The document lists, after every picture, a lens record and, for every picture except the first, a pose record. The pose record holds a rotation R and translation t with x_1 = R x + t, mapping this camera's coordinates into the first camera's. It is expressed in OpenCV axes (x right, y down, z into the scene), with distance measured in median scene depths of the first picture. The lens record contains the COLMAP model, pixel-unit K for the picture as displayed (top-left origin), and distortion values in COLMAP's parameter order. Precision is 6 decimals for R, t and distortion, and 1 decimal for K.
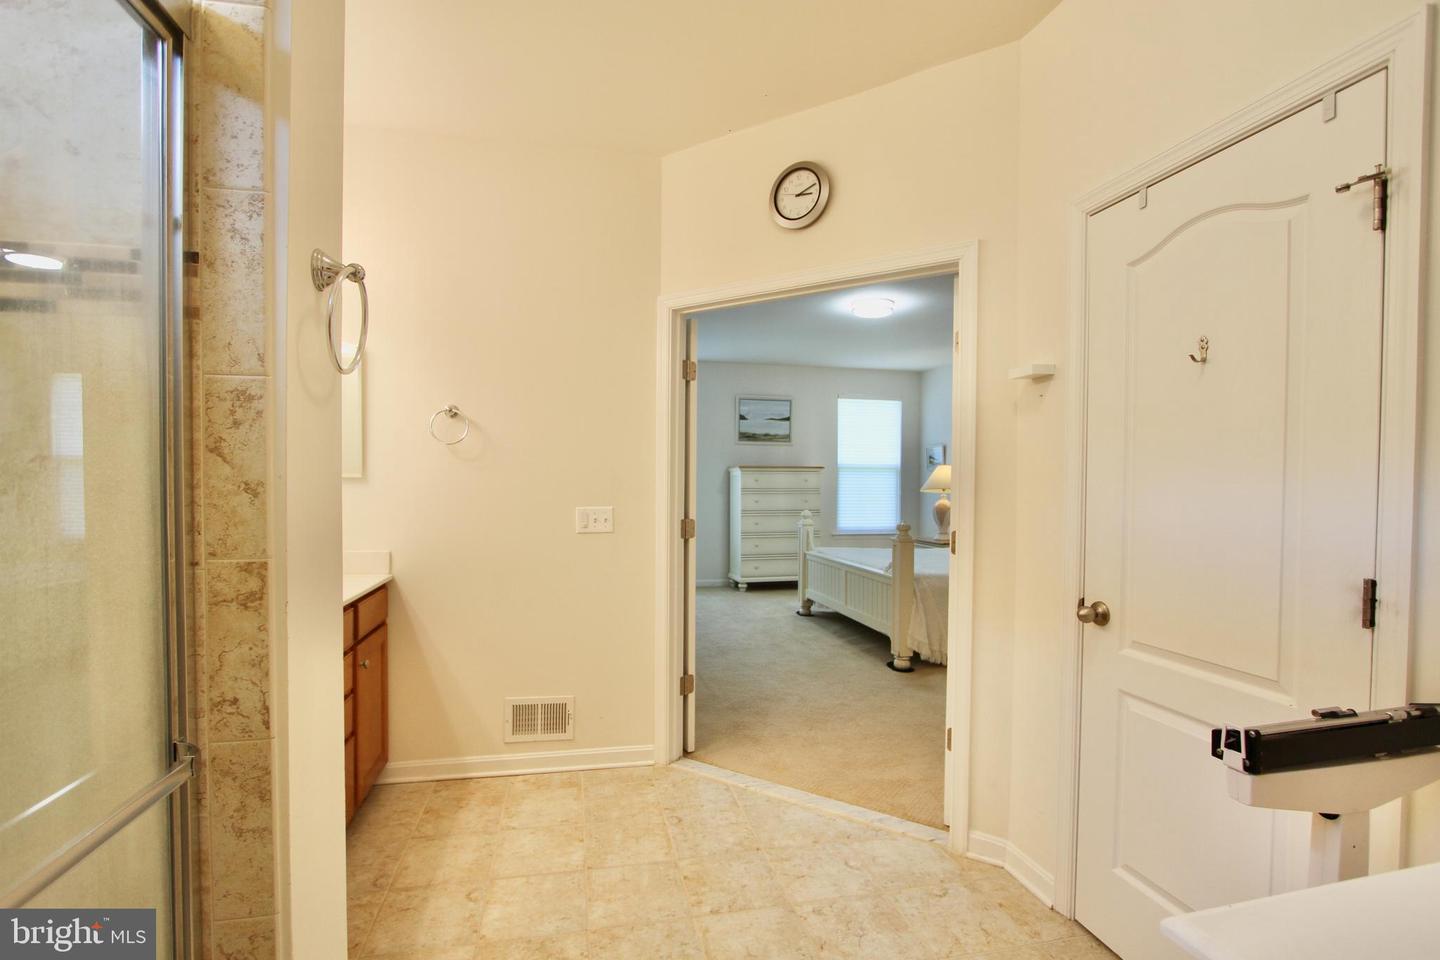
lens RADIAL K [[651.2, 0, 703.9], [0, 651.2, 494.7], [0, 0, 1]] dist [-0.019075, -0.000034]
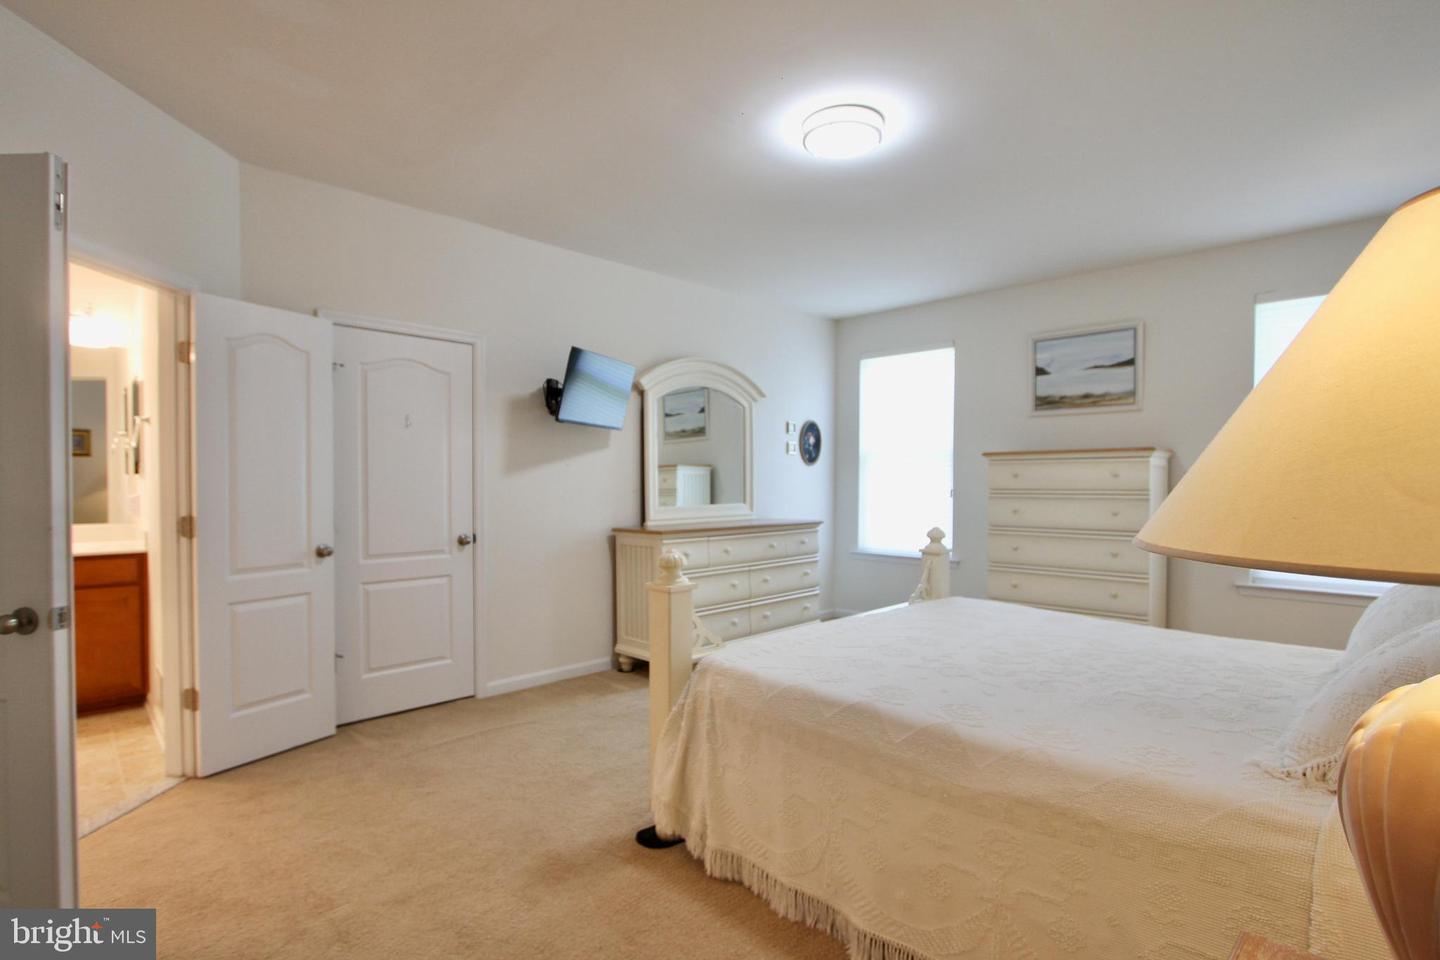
lens RADIAL K [[656.3, 0, 710.8], [0, 656.3, 491.2], [0, 0, 1]] dist [-0.028808, 0.004485]
pose [[0.531441, 0.010588, -0.847029, 0.405480], [-0.018440, 0.999830, 0.000929, -0.002531], [0.846895, 0.015125, 0.531545, 0.417973]]
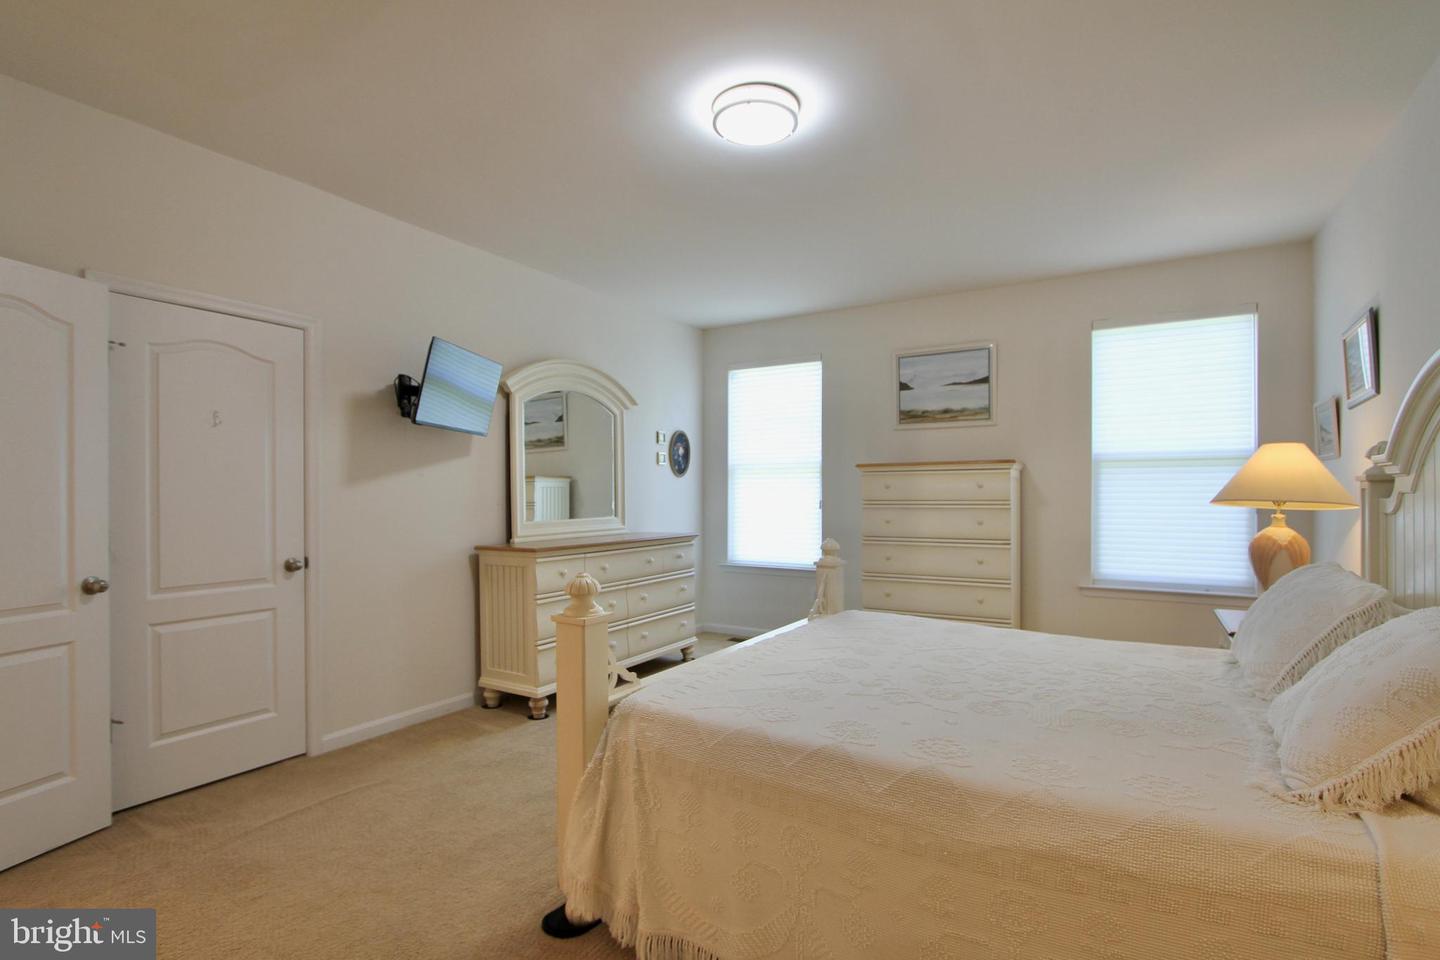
lens RADIAL K [[651.2, 0, 703.9], [0, 651.2, 494.7], [0, 0, 1]] dist [-0.019075, -0.000034]
pose [[0.709228, -0.002893, -0.704974, 0.360307], [-0.011785, 0.999803, -0.015958, -0.002171], [0.704881, 0.019626, 0.709054, 0.417693]]
